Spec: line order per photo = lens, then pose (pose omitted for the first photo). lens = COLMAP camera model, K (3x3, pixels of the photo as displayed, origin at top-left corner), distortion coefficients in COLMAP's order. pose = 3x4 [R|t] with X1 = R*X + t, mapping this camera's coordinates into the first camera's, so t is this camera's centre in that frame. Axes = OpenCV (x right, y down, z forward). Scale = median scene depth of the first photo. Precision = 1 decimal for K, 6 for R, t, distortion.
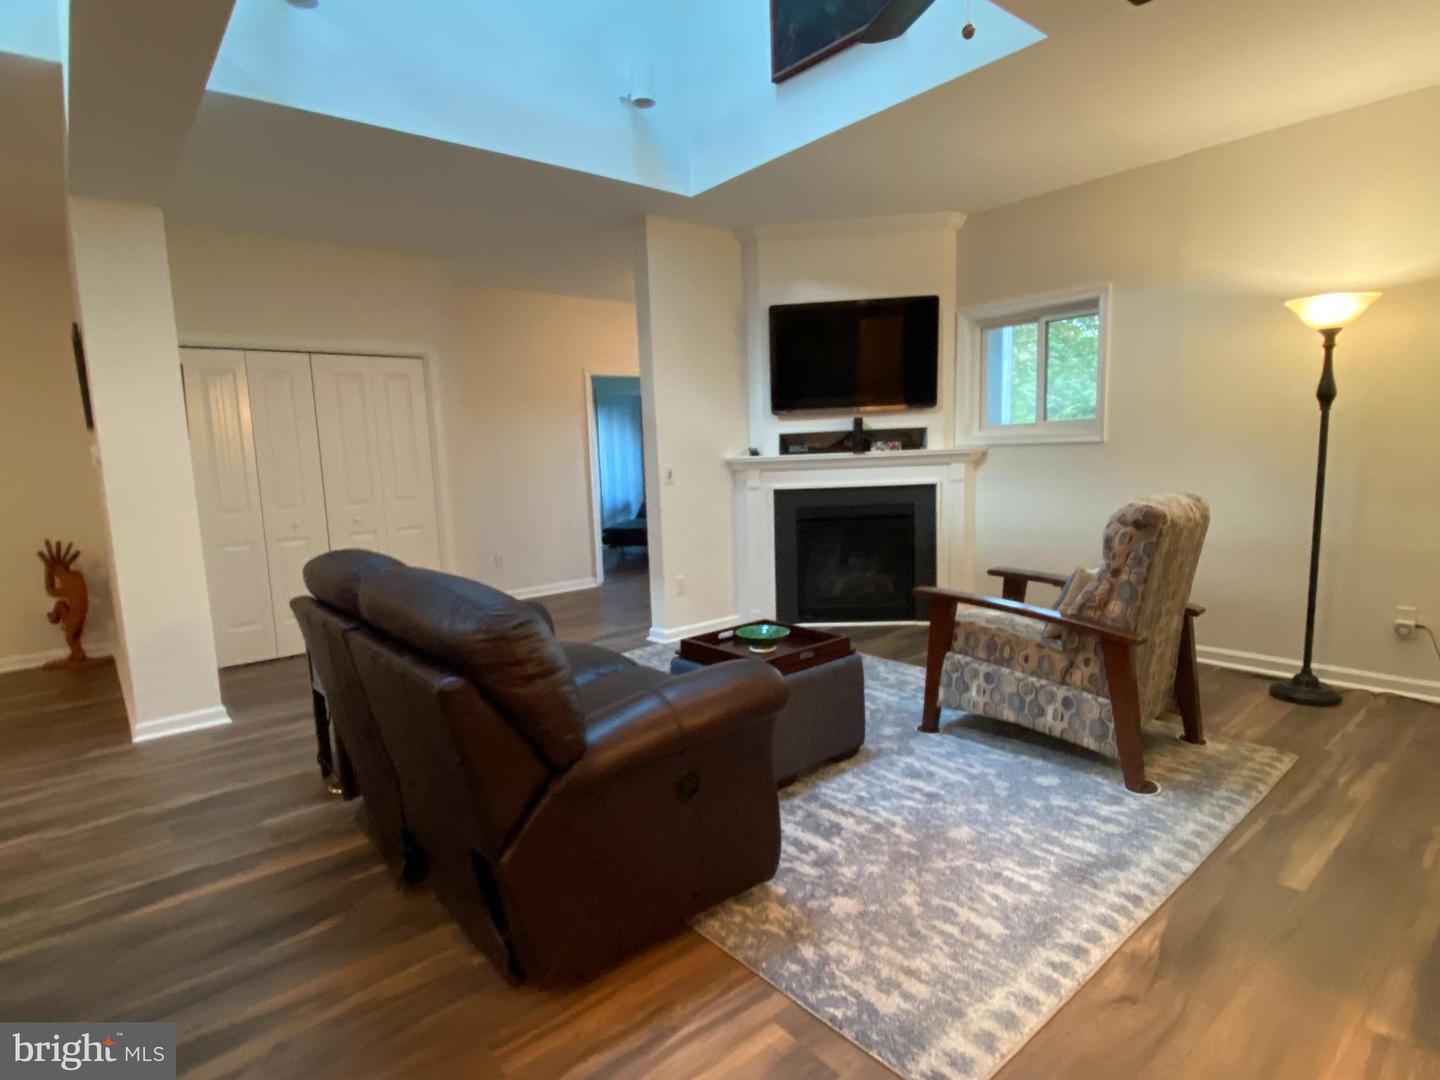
lens RADIAL K [[764.9, 0, 715.2], [0, 764.9, 540.9], [0, 0, 1]] dist [0.006767, -0.002228]
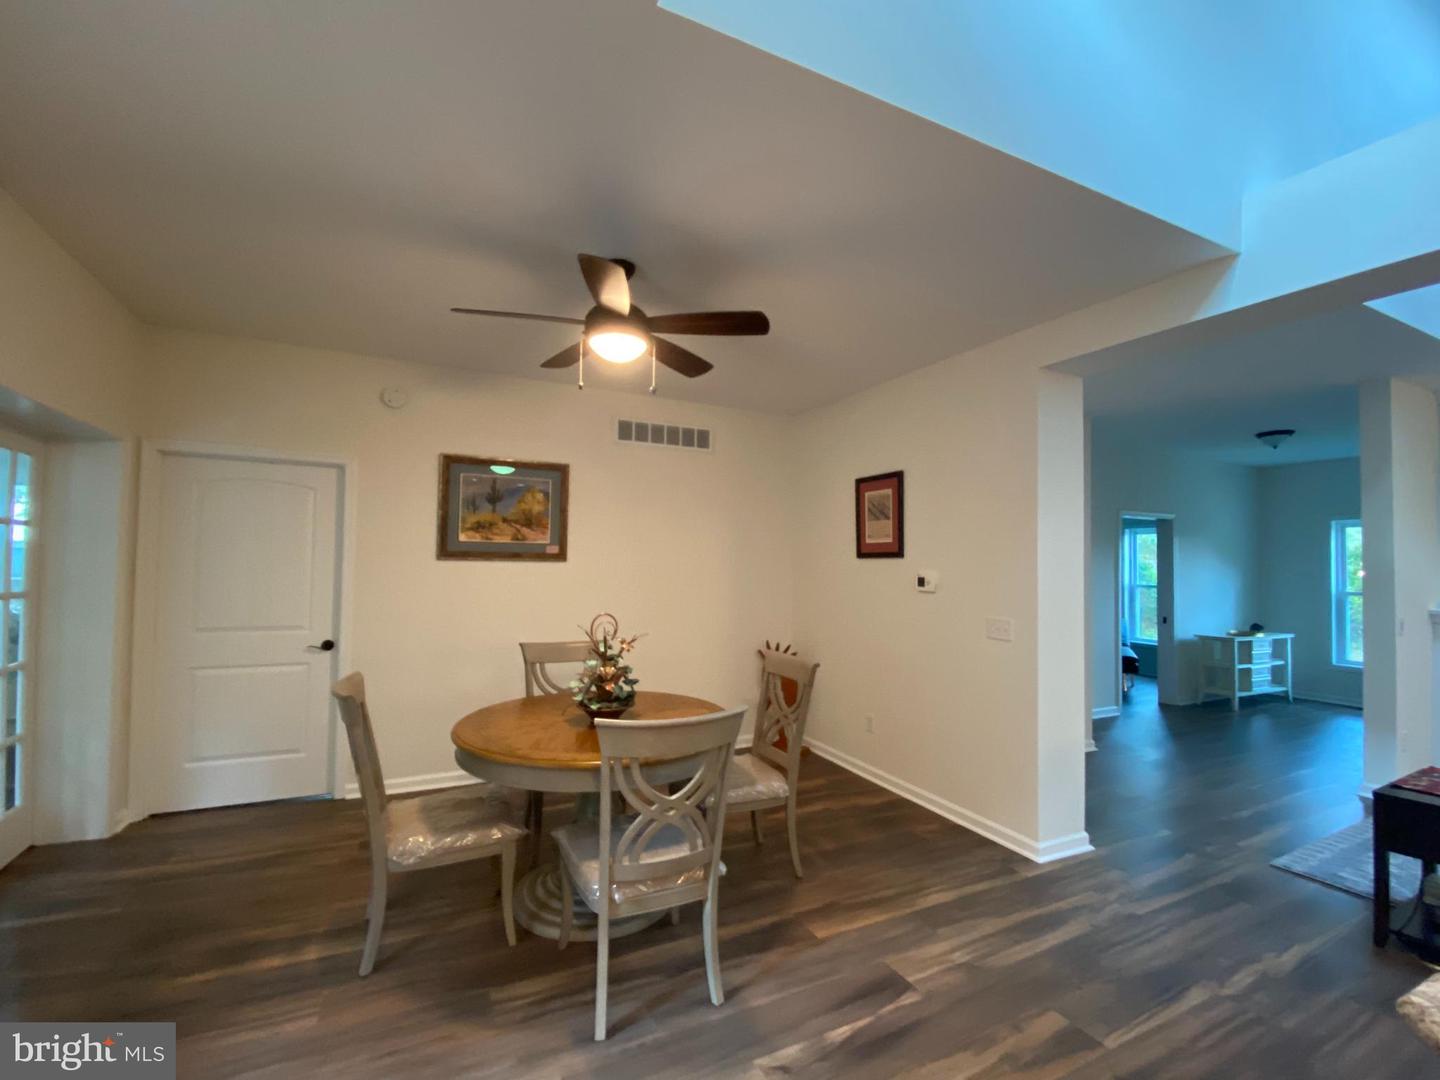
lens RADIAL K [[642.4, 0, 722.9], [0, 642.4, 537.7], [0, 0, 1]] dist [-0.006192, -0.000805]
pose [[0.972591, 0.042741, -0.228560, -0.937381], [-0.075873, 0.987494, -0.138200, -0.021928], [0.219795, 0.151754, 0.963671, -0.001677]]
